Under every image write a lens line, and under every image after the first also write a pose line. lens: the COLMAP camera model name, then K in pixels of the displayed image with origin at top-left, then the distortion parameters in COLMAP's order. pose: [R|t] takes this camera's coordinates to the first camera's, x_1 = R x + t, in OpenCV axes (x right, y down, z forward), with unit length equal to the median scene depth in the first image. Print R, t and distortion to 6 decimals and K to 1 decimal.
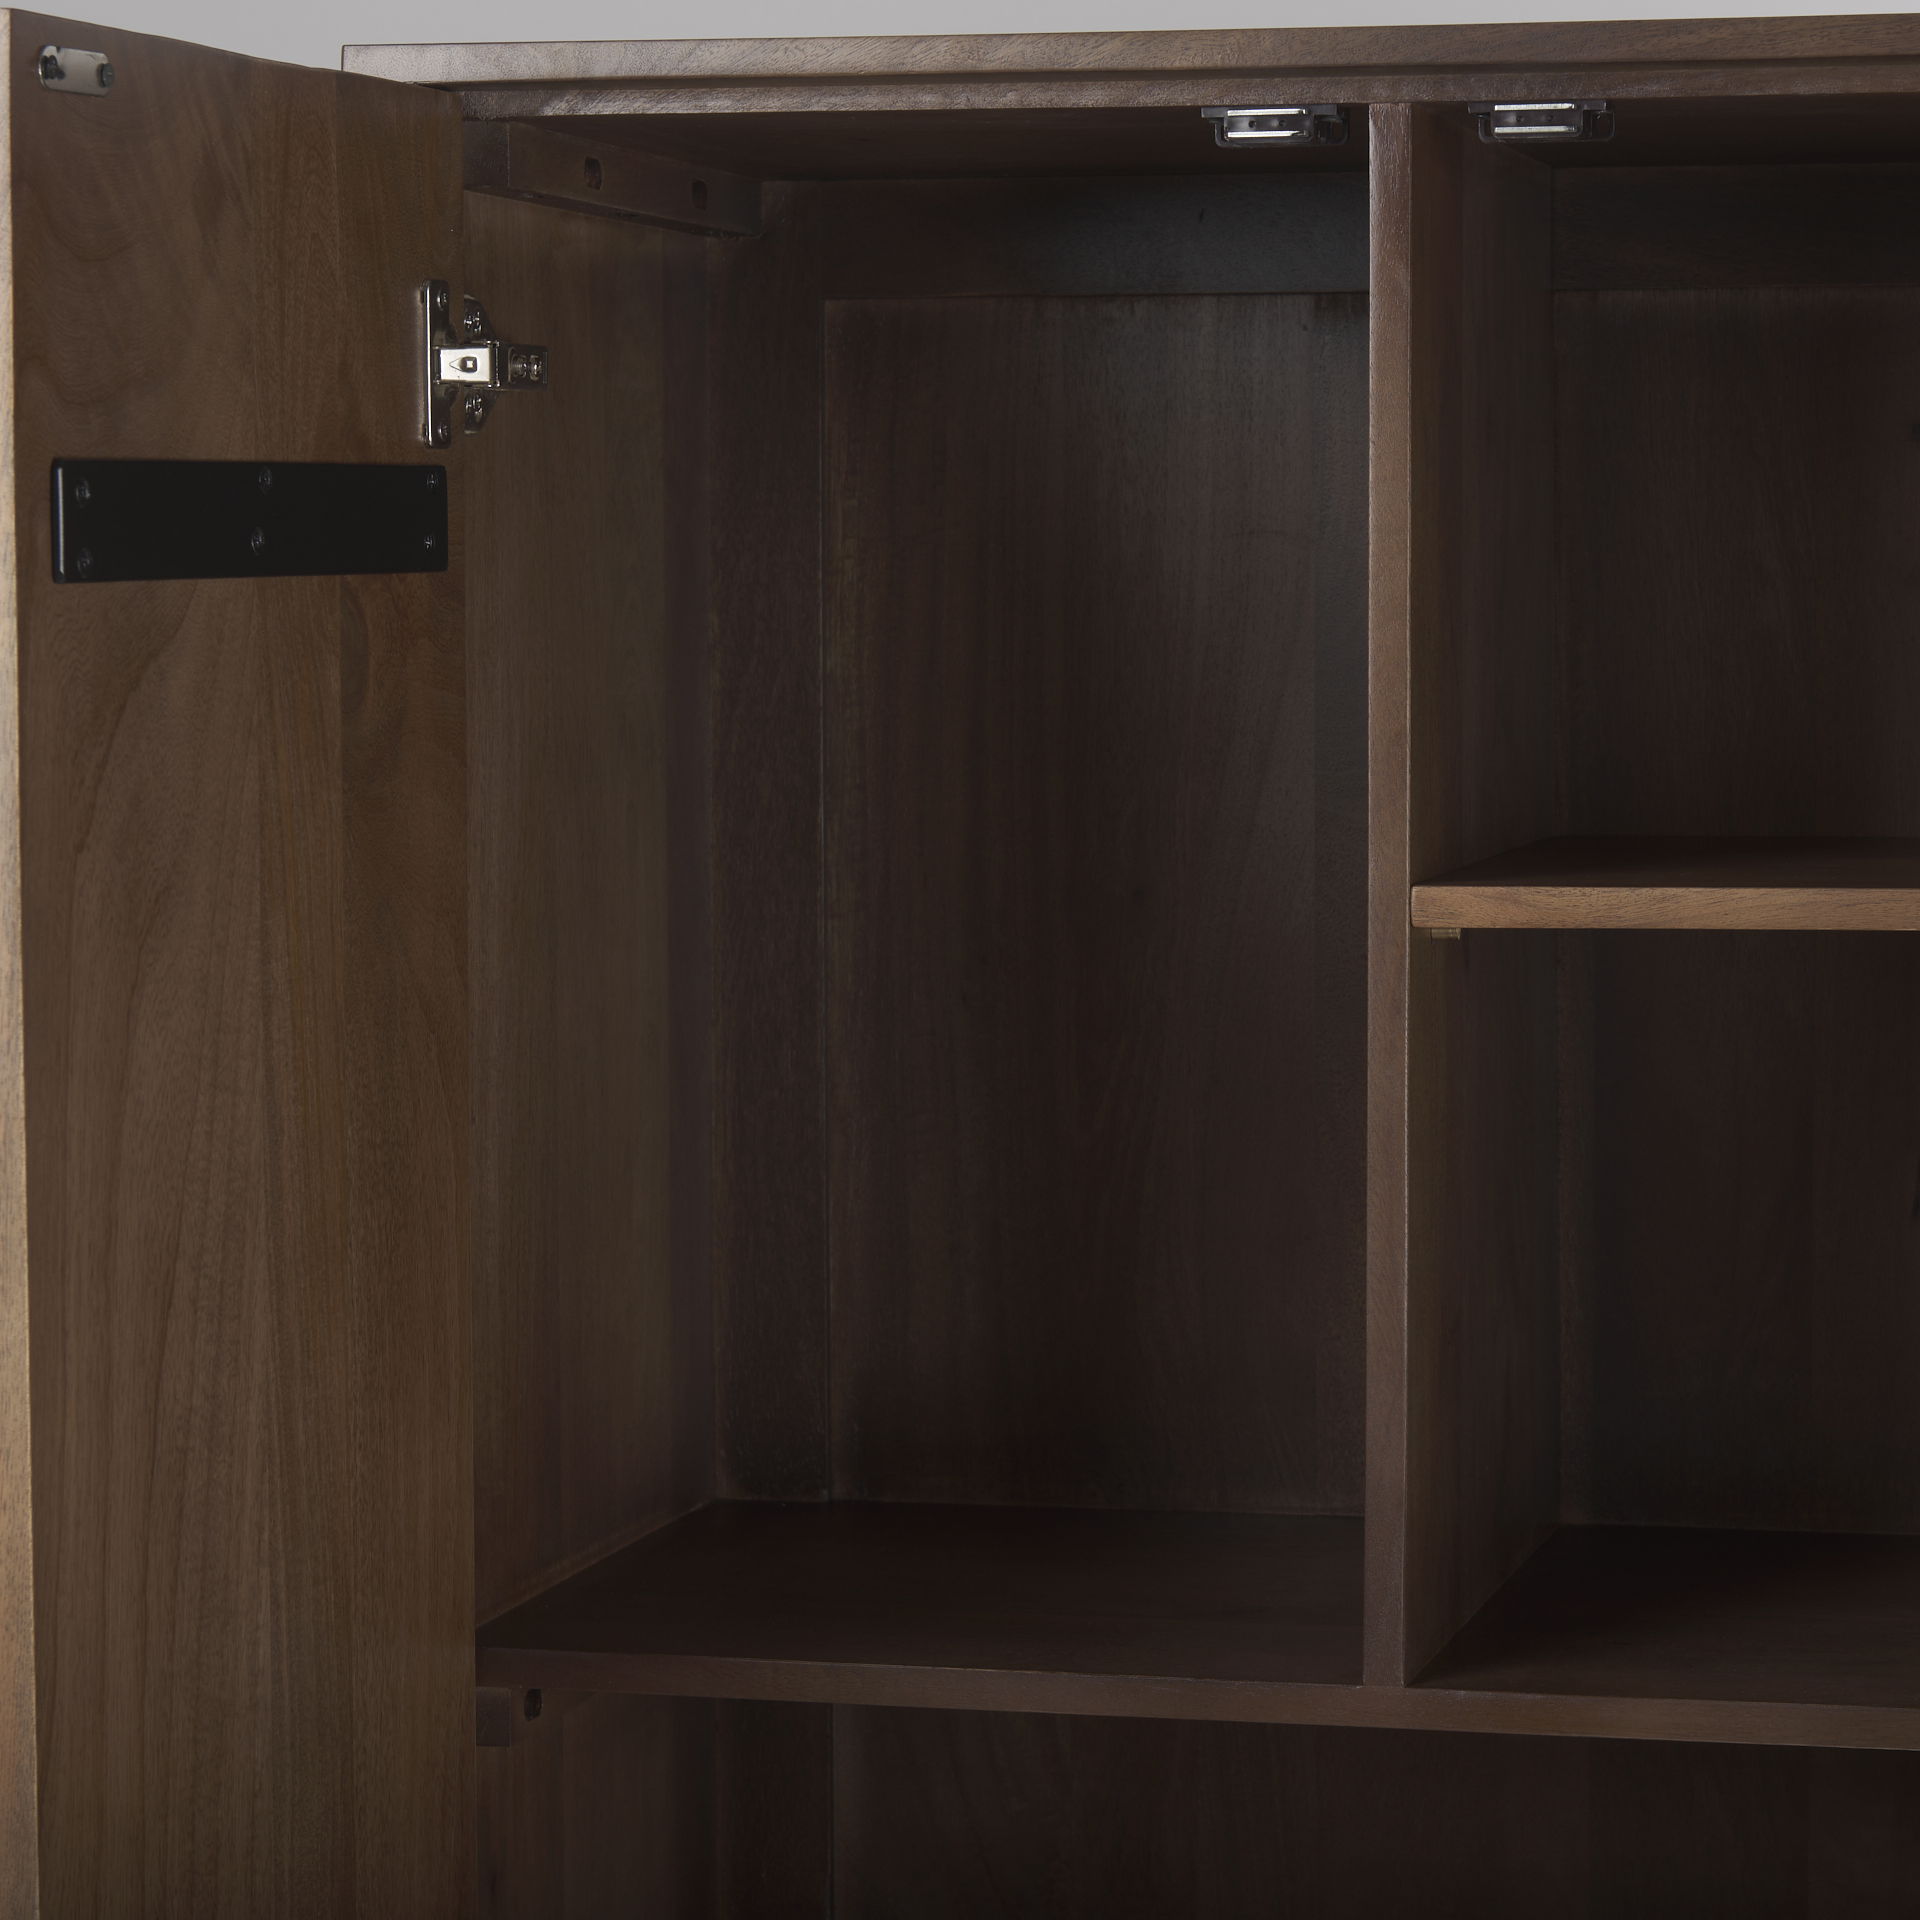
lens RADIAL K [[4959.8, 0, 959.7], [0, 4959.8, 961.9], [0, 0, 1]] dist [0.041267, 0.000000]
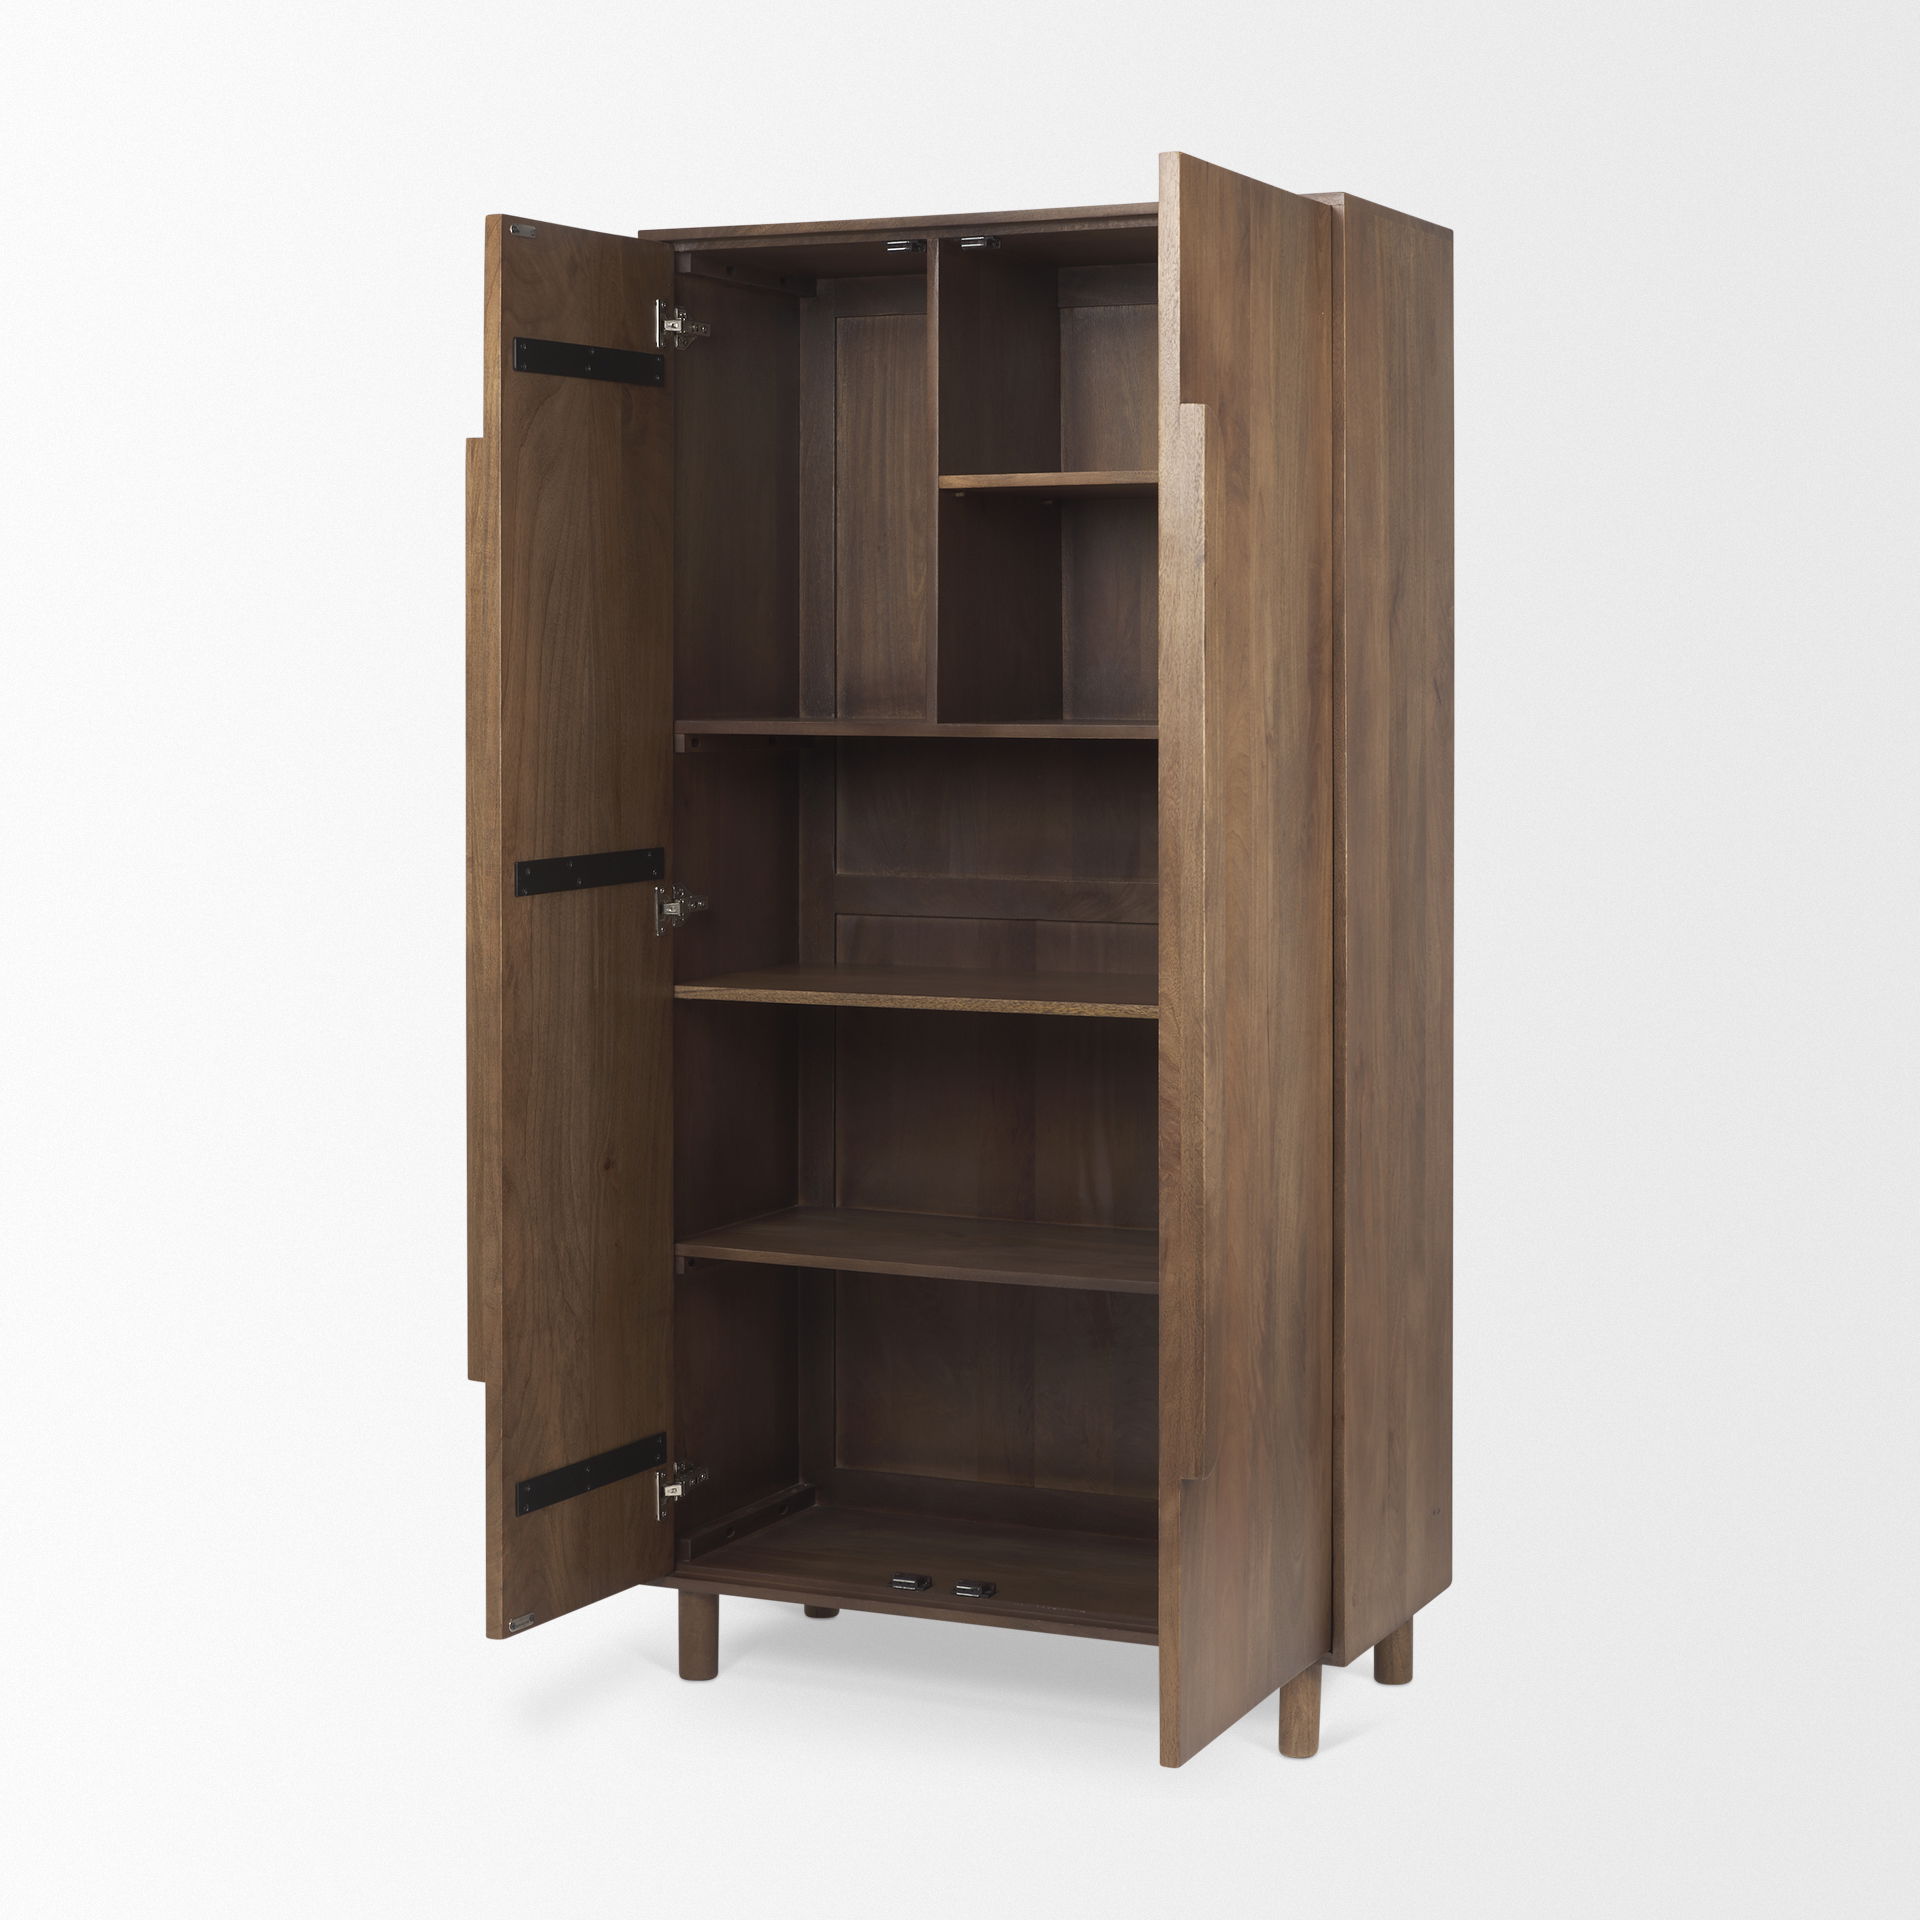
lens RADIAL K [[3616.2, 0, 951.9], [0, 3616.2, 970.3], [0, 0, 1]] dist [-0.039690, 0.000000]
pose [[0.969782, 0.025238, -0.242665, 0.718387], [-0.028358, 0.999554, -0.009371, 0.347433], [0.242321, 0.015969, 0.970065, -1.364061]]
